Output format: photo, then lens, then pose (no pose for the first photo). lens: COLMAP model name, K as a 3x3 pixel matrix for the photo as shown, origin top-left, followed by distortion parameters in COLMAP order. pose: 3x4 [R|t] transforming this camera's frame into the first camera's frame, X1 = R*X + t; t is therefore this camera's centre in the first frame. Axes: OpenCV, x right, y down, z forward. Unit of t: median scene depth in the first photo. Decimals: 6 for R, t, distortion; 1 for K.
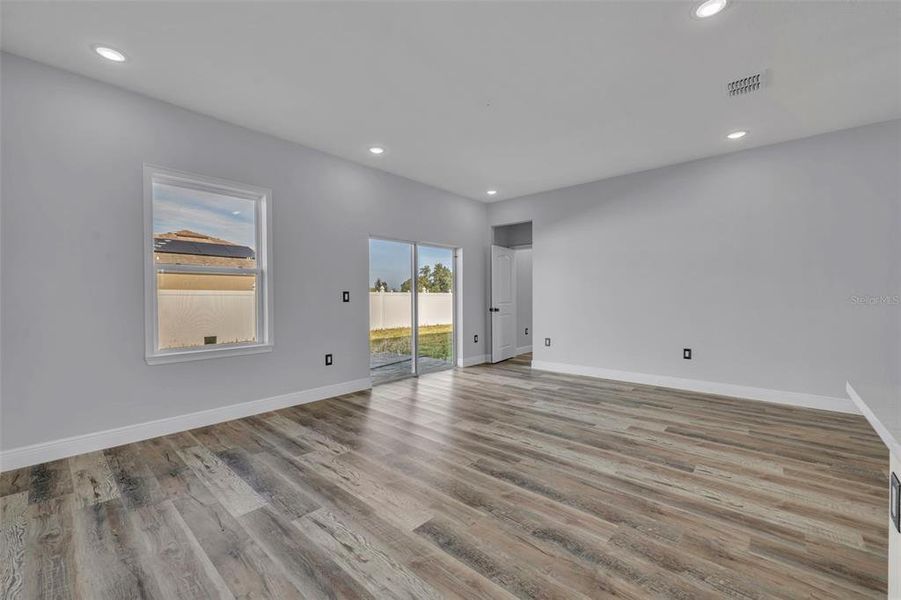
lens RADIAL K [[366.0, 0, 446.1], [0, 366.0, 308.9], [0, 0, 1]] dist [-0.002433, -0.001331]
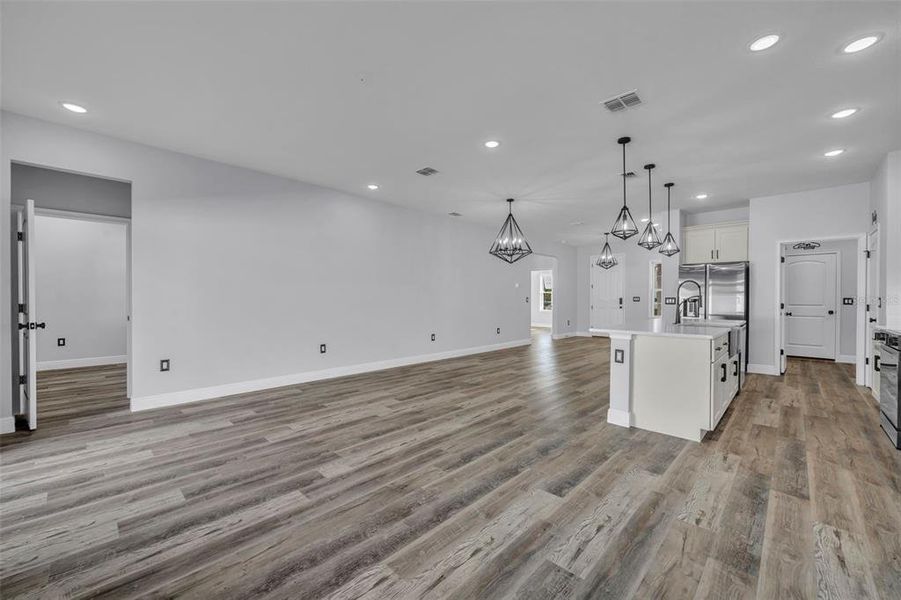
lens RADIAL K [[366.0, 0, 463.0], [0, 366.0, 309.2], [0, 0, 1]] dist [-0.002433, -0.001331]
pose [[0.008581, -0.027087, 0.999596, -0.831020], [0.031941, 0.999130, 0.026800, -0.036082], [-0.999453, 0.031698, 0.009439, 0.840634]]
